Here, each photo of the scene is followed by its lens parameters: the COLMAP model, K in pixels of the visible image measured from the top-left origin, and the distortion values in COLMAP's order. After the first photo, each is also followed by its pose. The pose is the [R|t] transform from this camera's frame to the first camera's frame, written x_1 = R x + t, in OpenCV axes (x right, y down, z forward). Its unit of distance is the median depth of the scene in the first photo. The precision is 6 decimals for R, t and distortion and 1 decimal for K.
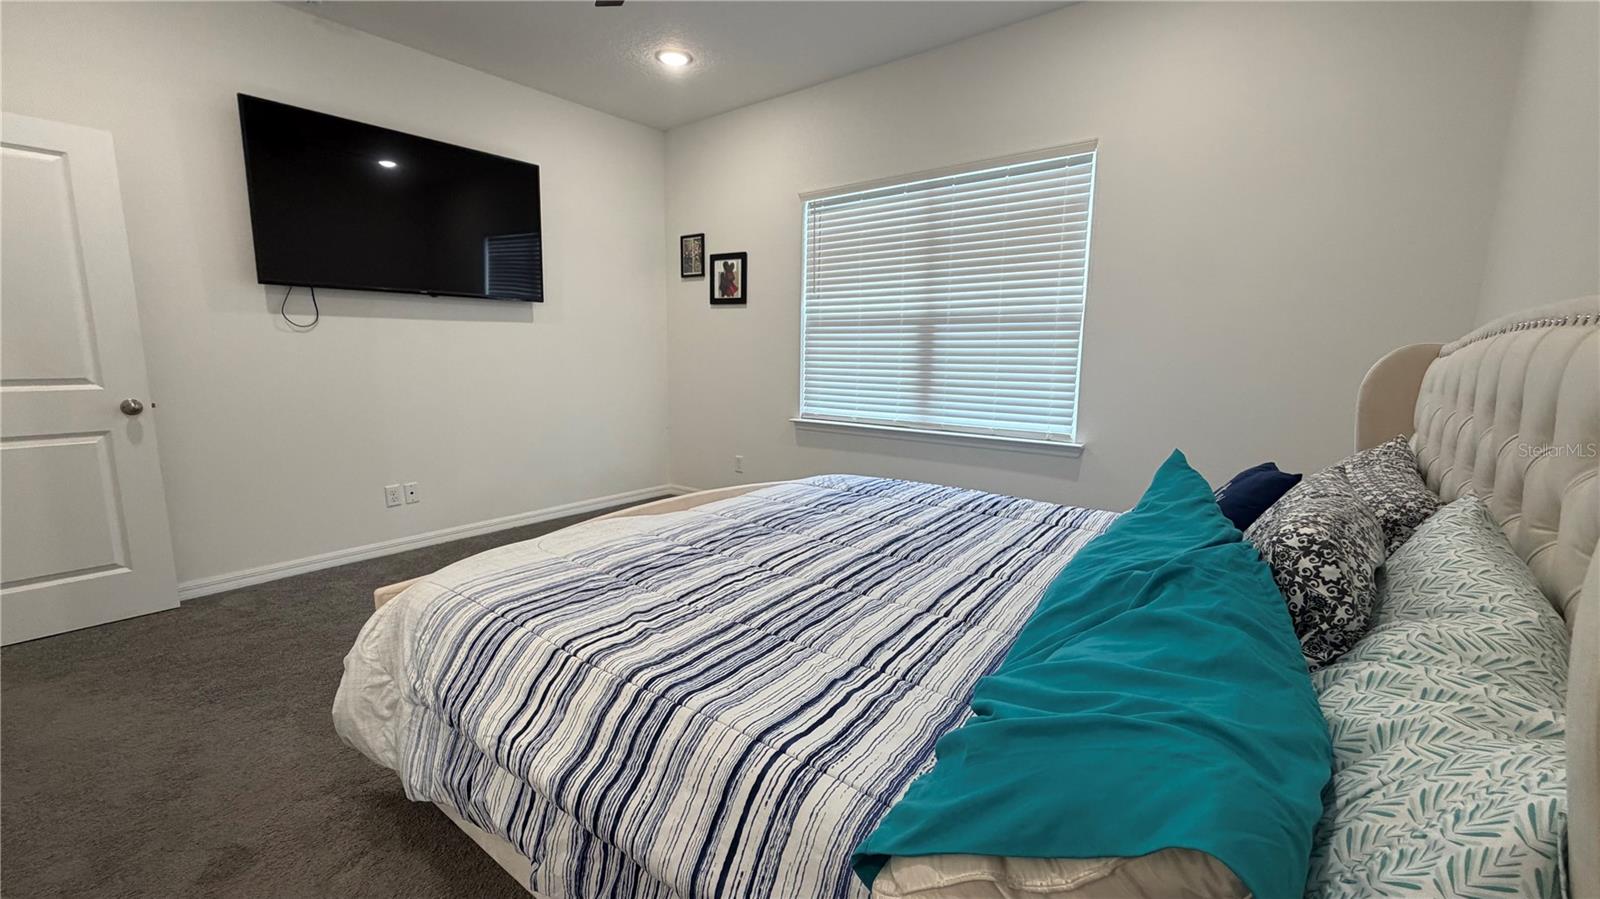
lens RADIAL K [[636.2, 0, 792.9], [0, 636.2, 437.3], [0, 0, 1]] dist [-0.001269, 0.000388]
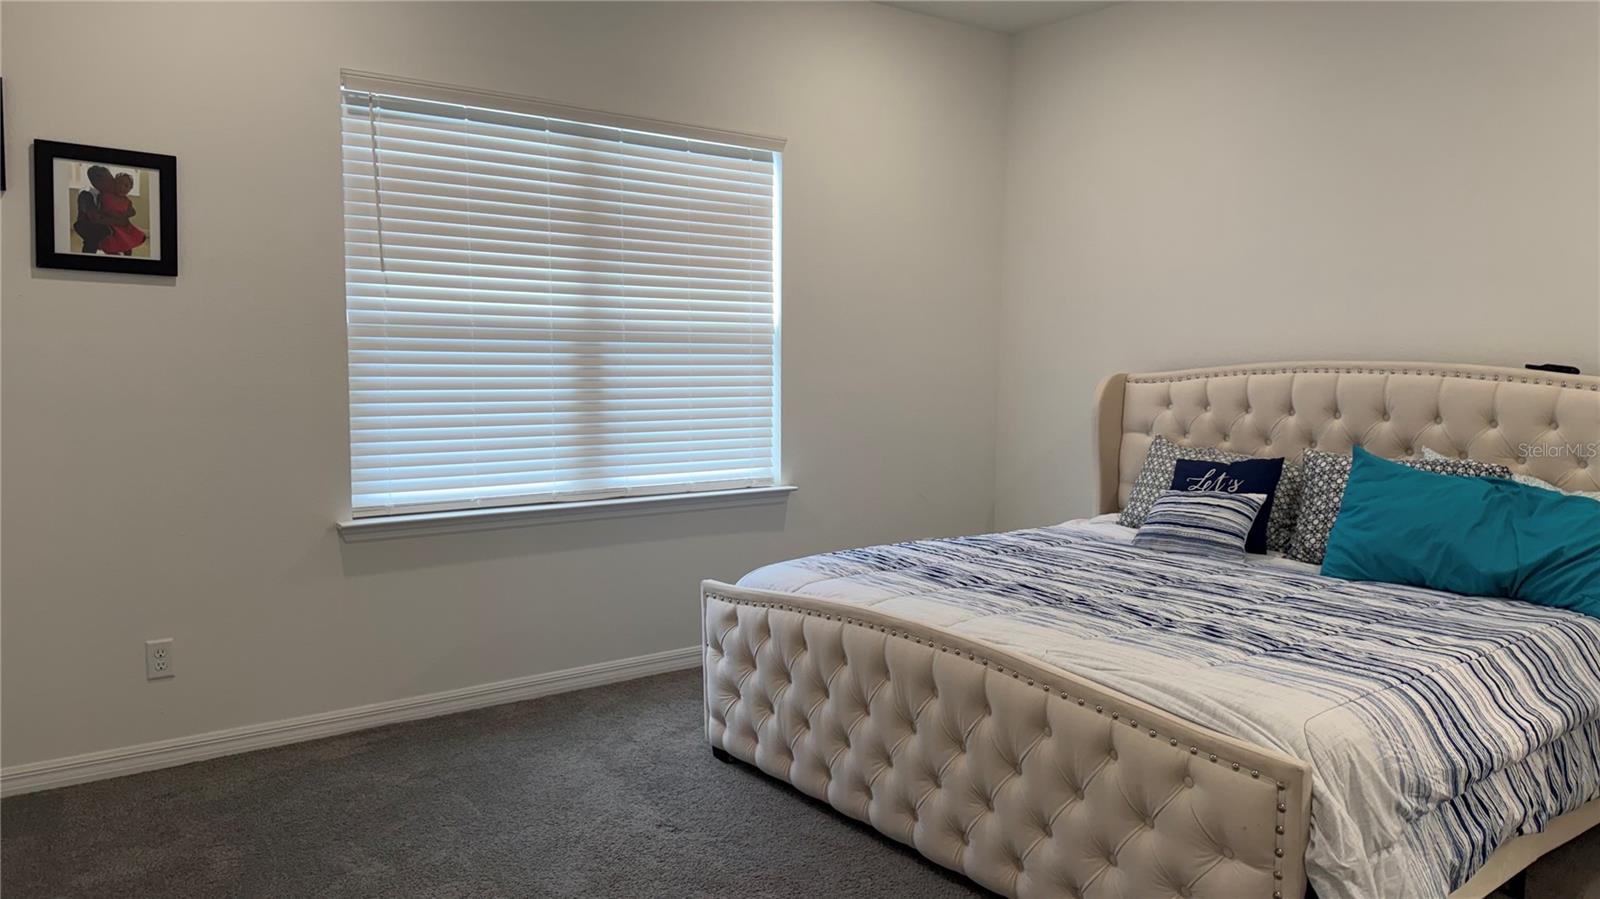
lens RADIAL K [[1120.0, 0, 783.5], [0, 1120.0, 446.1], [0, 0, 1]] dist [0.077151, -0.105383]
pose [[0.265649, -0.075631, 0.961099, -0.834217], [0.131026, 0.990500, 0.041729, -0.088981], [-0.955124, 0.114844, 0.273035, 0.491121]]
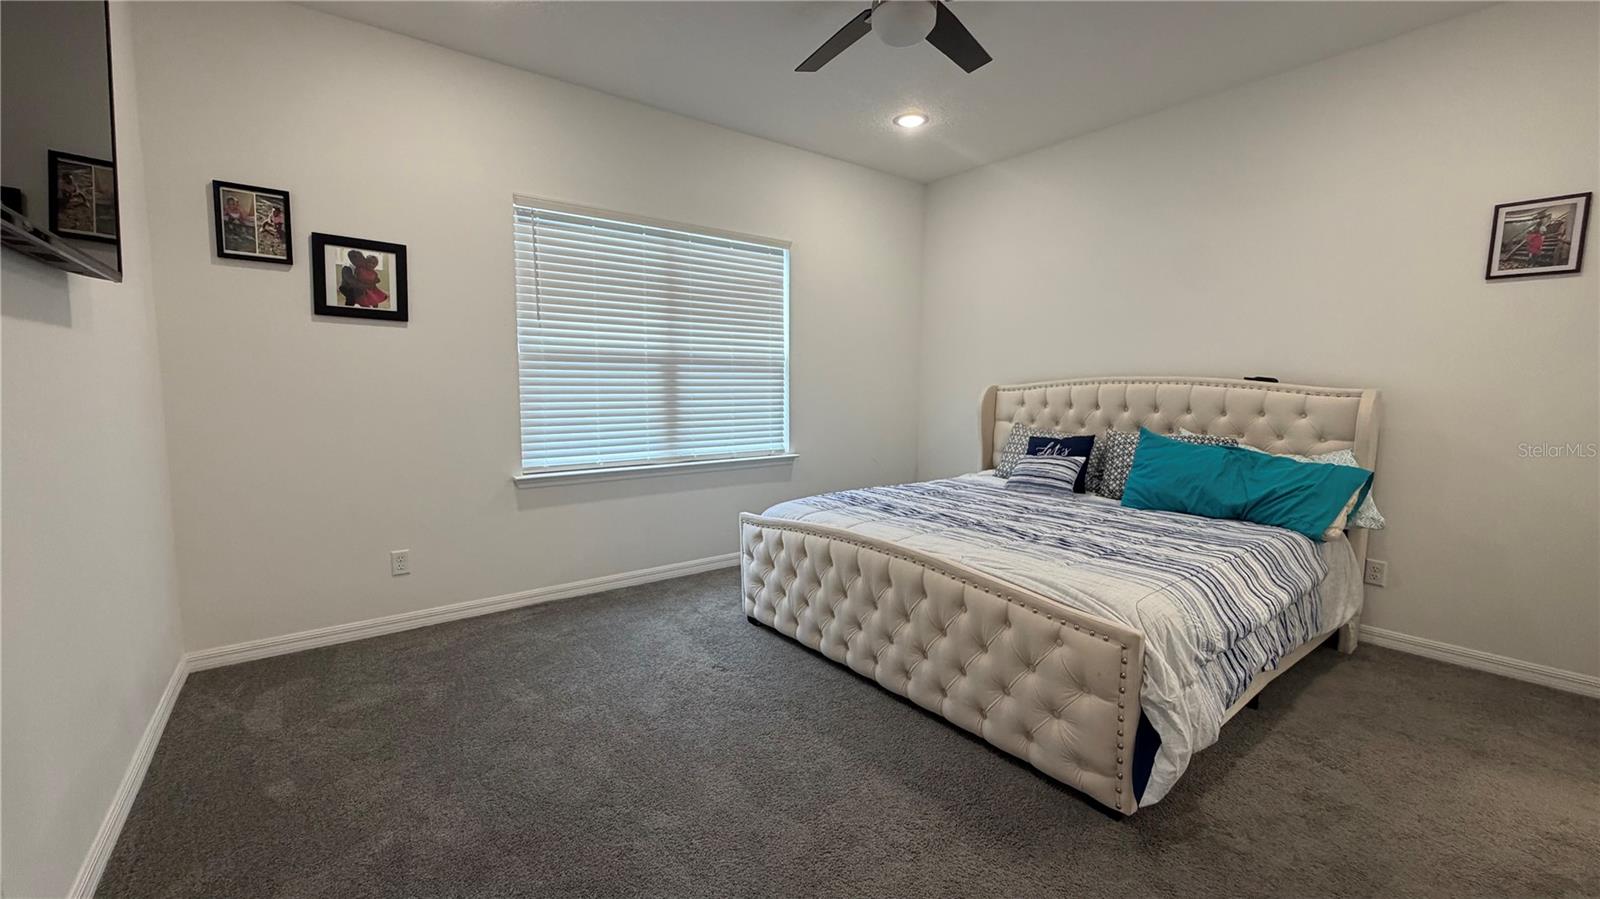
lens RADIAL K [[636.2, 0, 799.3], [0, 636.2, 444.0], [0, 0, 1]] dist [-0.001269, 0.000388]
pose [[0.249841, -0.090226, 0.964074, -0.747782], [0.133615, 0.989337, 0.057963, -0.076407], [-0.959024, 0.114334, 0.259233, 0.519963]]
